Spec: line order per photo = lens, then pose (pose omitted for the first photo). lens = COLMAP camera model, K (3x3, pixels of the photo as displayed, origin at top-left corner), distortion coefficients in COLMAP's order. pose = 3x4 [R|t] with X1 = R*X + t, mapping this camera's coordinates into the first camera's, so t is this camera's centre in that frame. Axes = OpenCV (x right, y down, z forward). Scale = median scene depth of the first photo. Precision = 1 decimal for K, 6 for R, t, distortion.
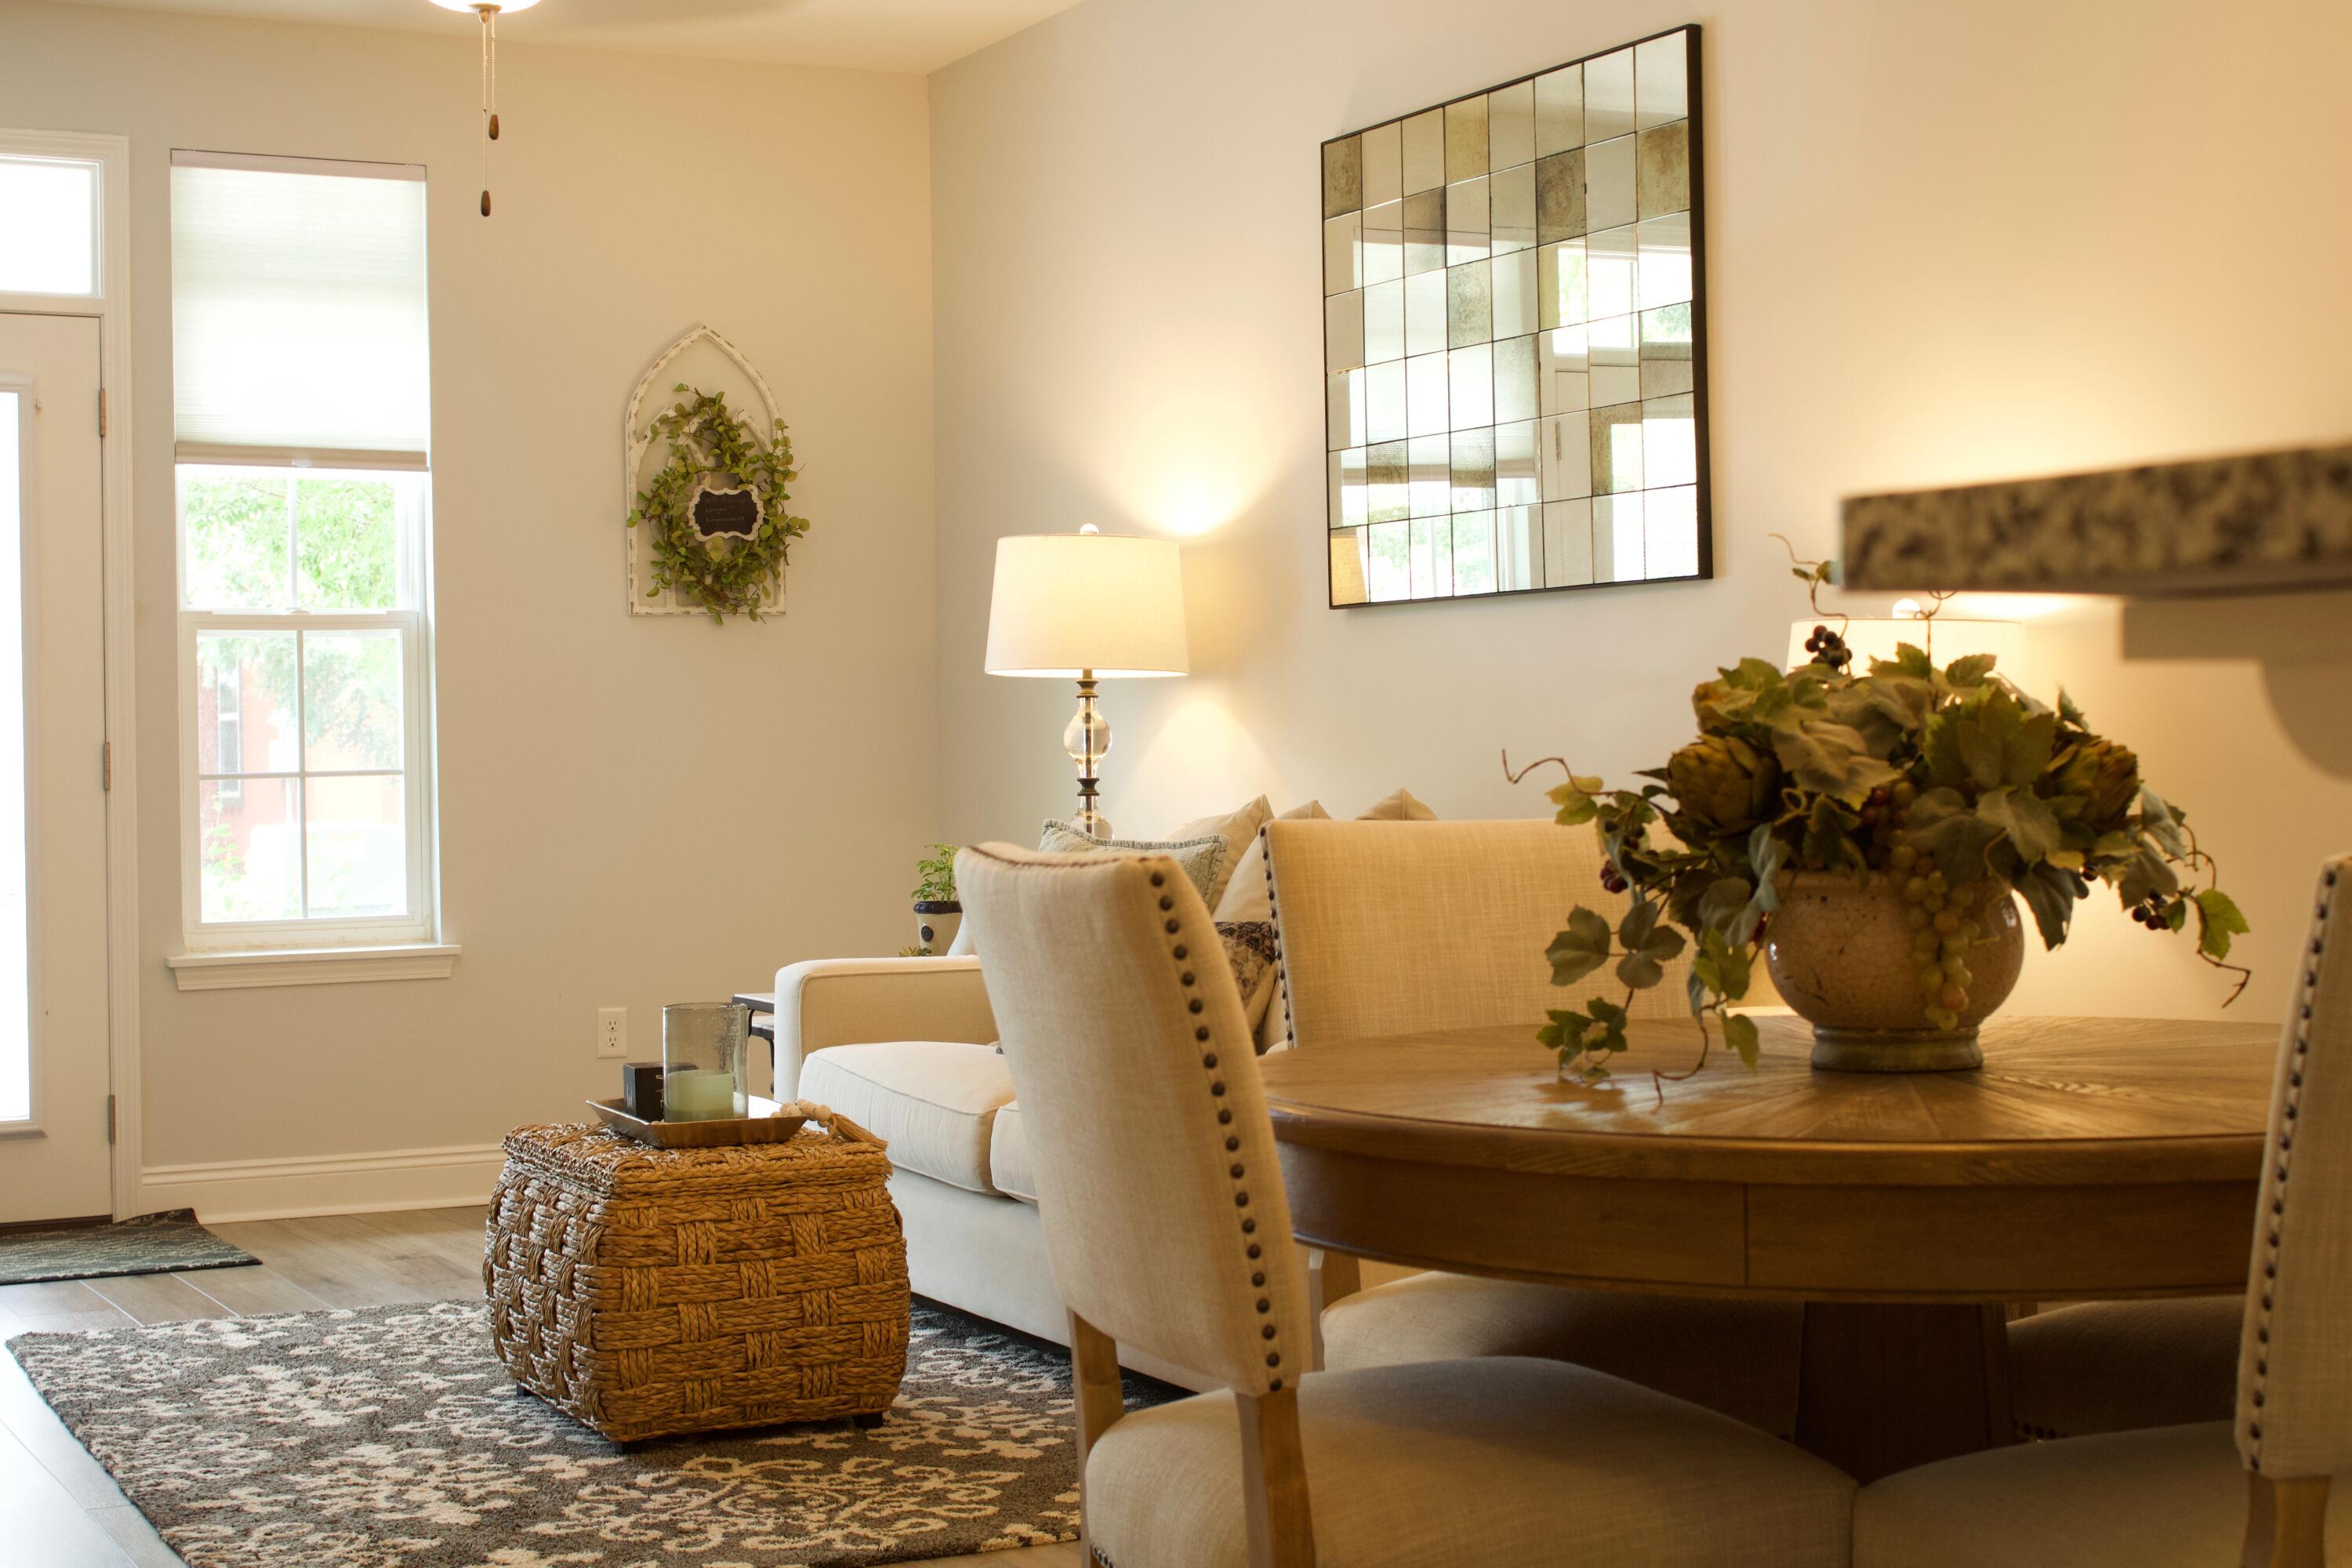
lens RADIAL K [[3415.7, 0, 1182.4], [0, 3415.7, 788.1], [0, 0, 1]] dist [-0.032531, 0.000000]
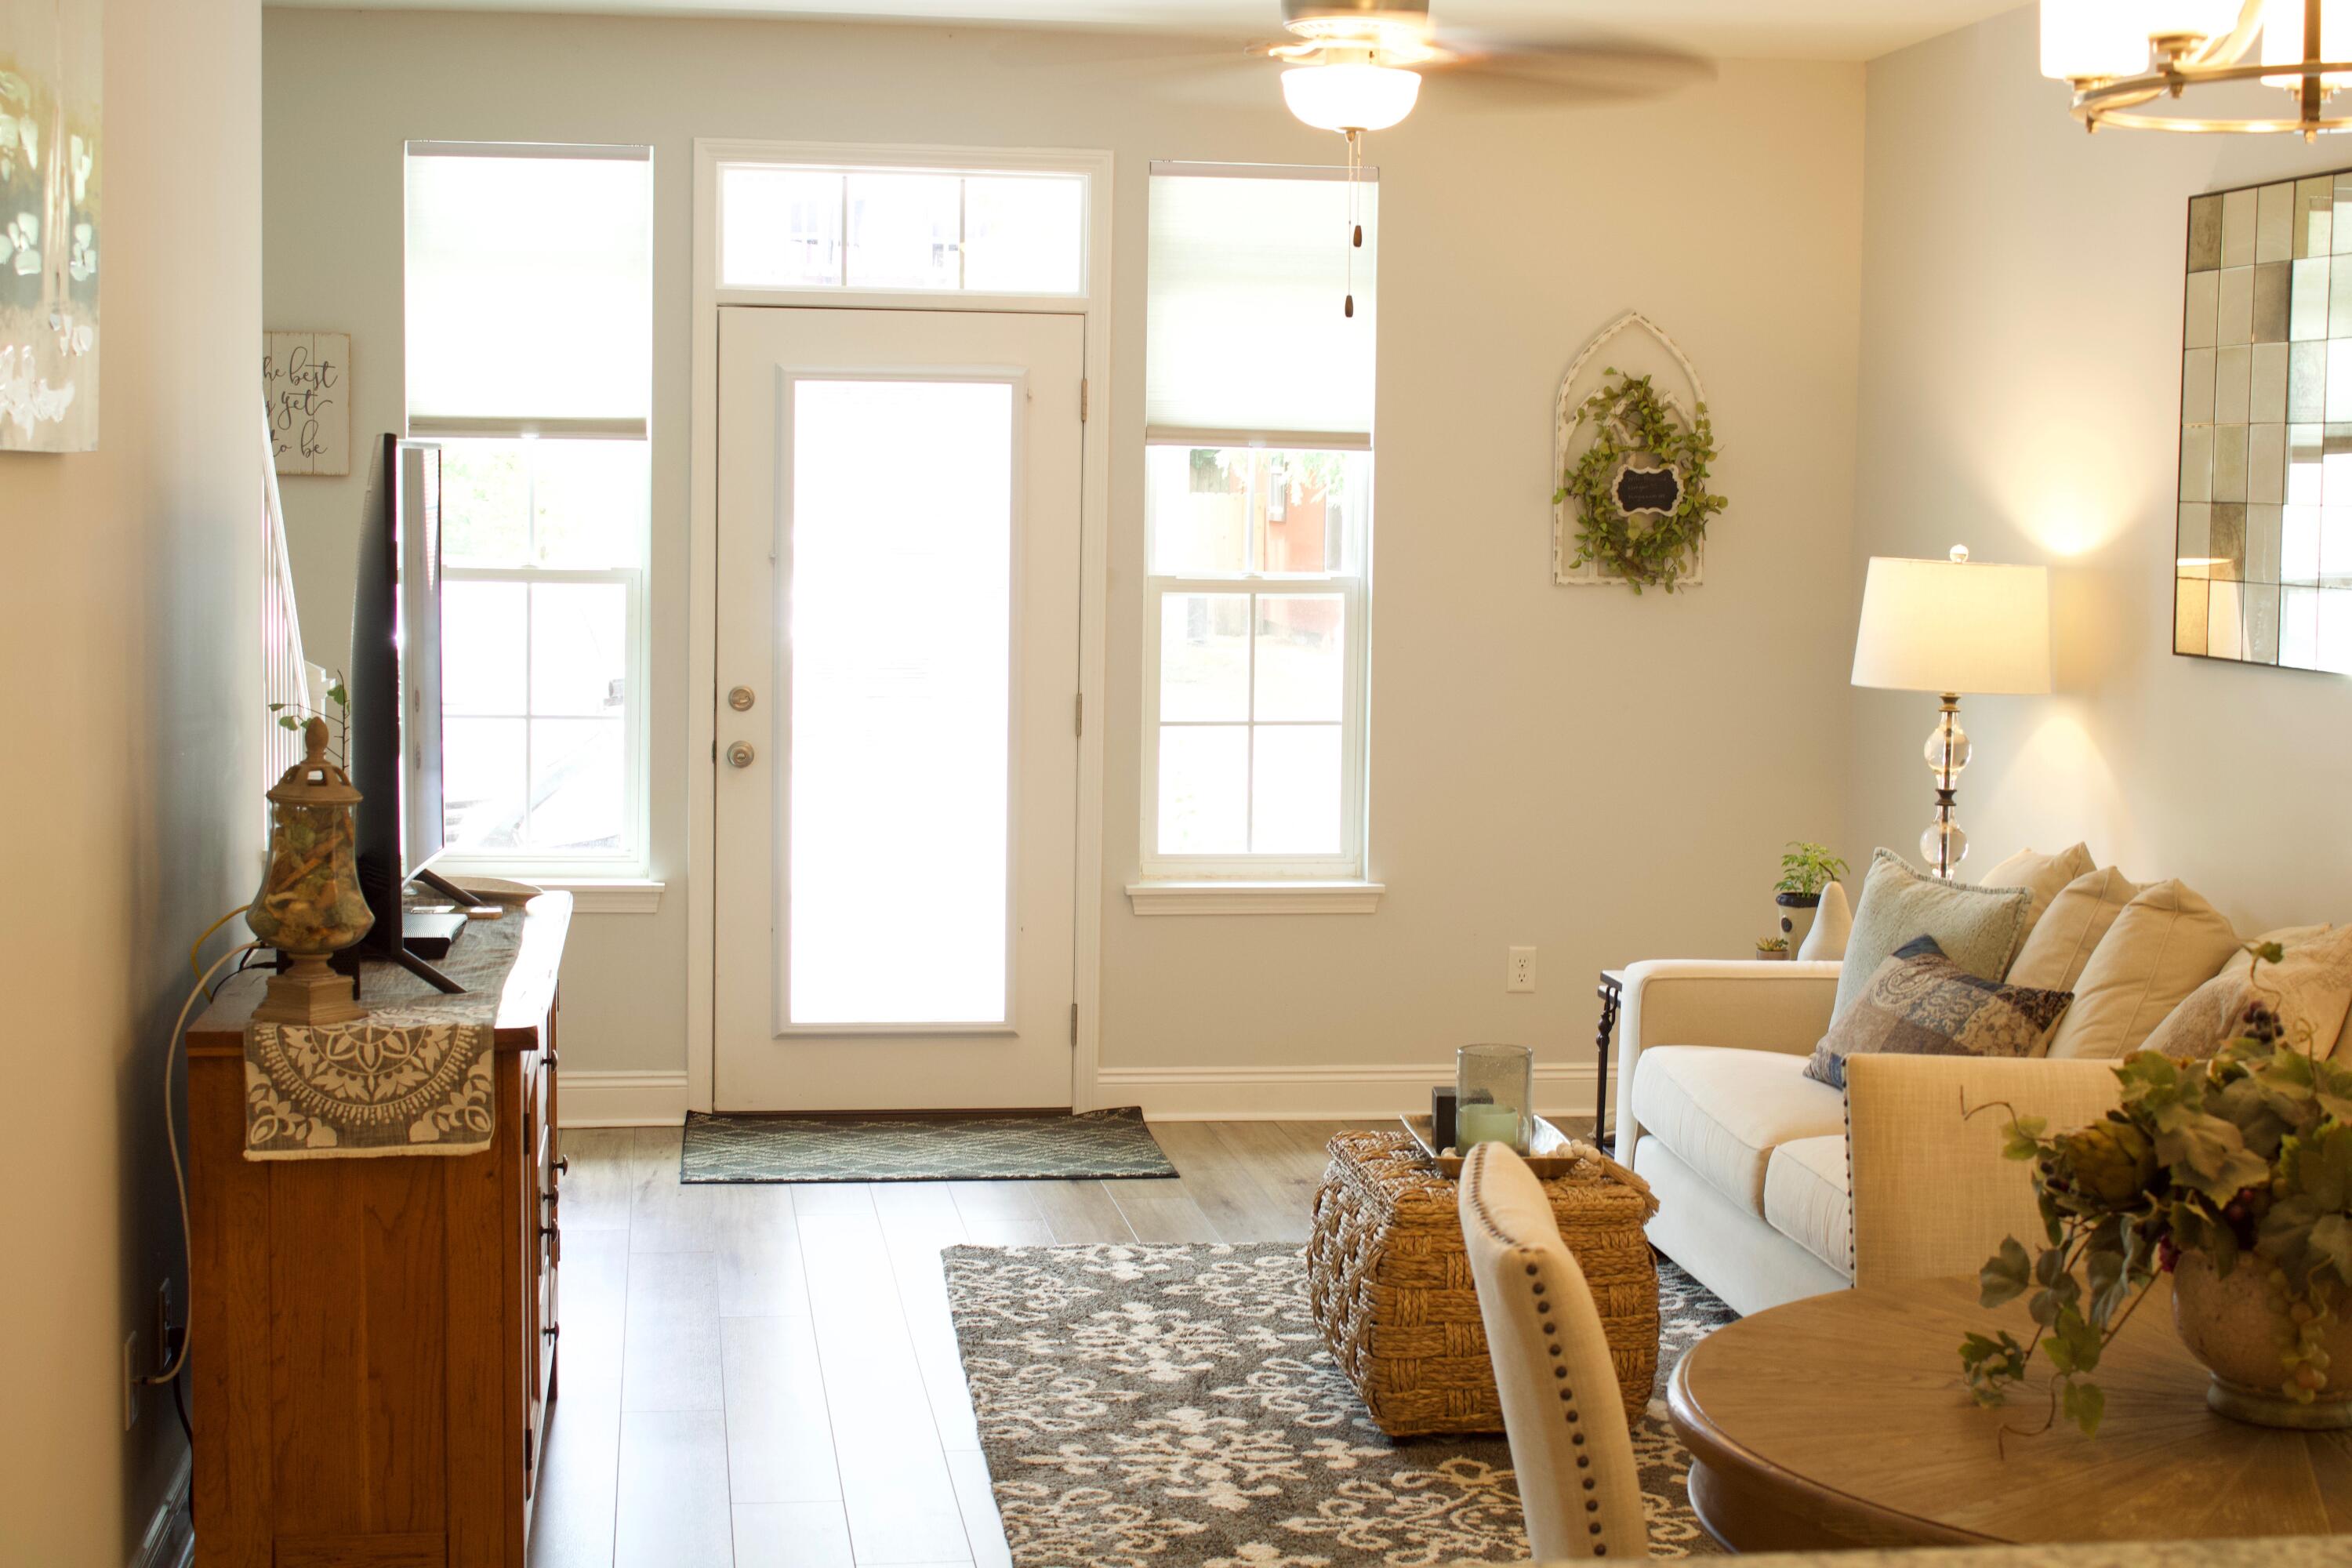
lens RADIAL K [[3415.7, 0, 1171.8], [0, 3415.7, 777.5], [0, 0, 1]] dist [-0.032531, 0.000000]
pose [[0.943788, 0.056545, -0.325680, 0.096858], [-0.031857, 0.996233, 0.080648, -0.090884], [0.329013, -0.065739, 0.942034, -0.068129]]
